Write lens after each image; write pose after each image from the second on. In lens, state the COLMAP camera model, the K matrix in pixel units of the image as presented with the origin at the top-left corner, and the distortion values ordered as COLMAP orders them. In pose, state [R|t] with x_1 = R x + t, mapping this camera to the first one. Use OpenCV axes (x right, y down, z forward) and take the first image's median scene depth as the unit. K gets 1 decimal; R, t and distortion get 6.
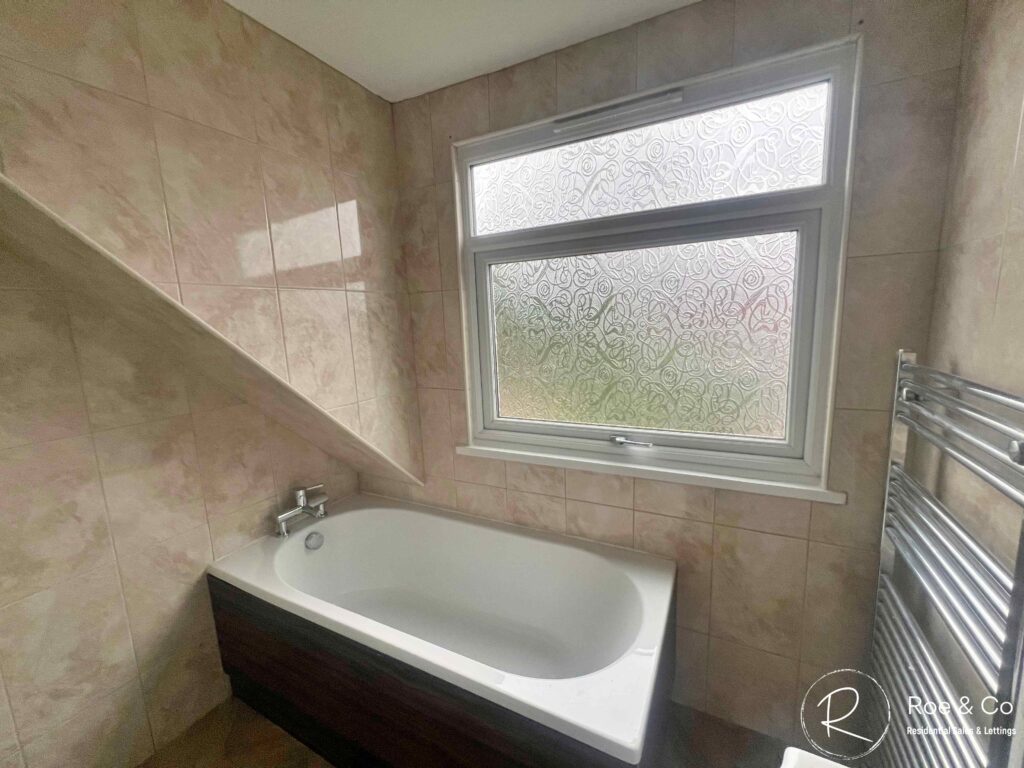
lens RADIAL K [[412.1, 0, 515.9], [0, 412.1, 381.2], [0, 0, 1]] dist [0.001377, 0.001047]
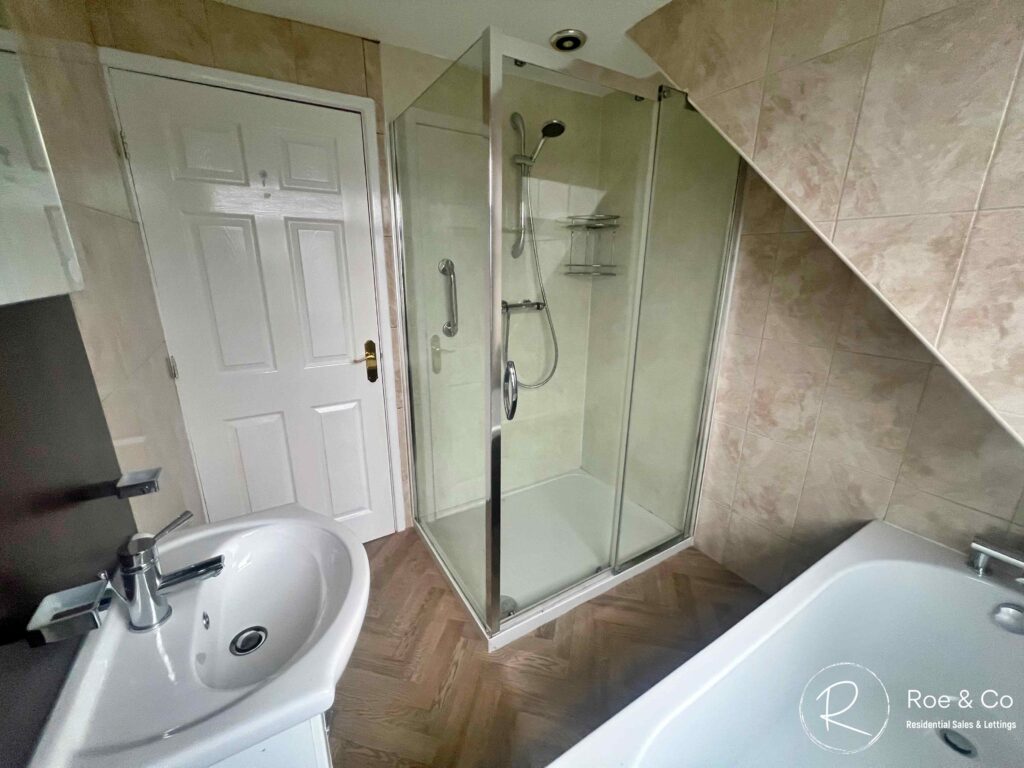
lens RADIAL K [[412.1, 0, 511.8], [0, 412.1, 379.2], [0, 0, 1]] dist [0.001377, 0.001047]
pose [[-0.530078, 0.260975, -0.806789, 0.520680], [-0.117172, 0.919789, 0.374512, -0.150535], [0.839814, 0.293054, -0.456981, 0.833817]]
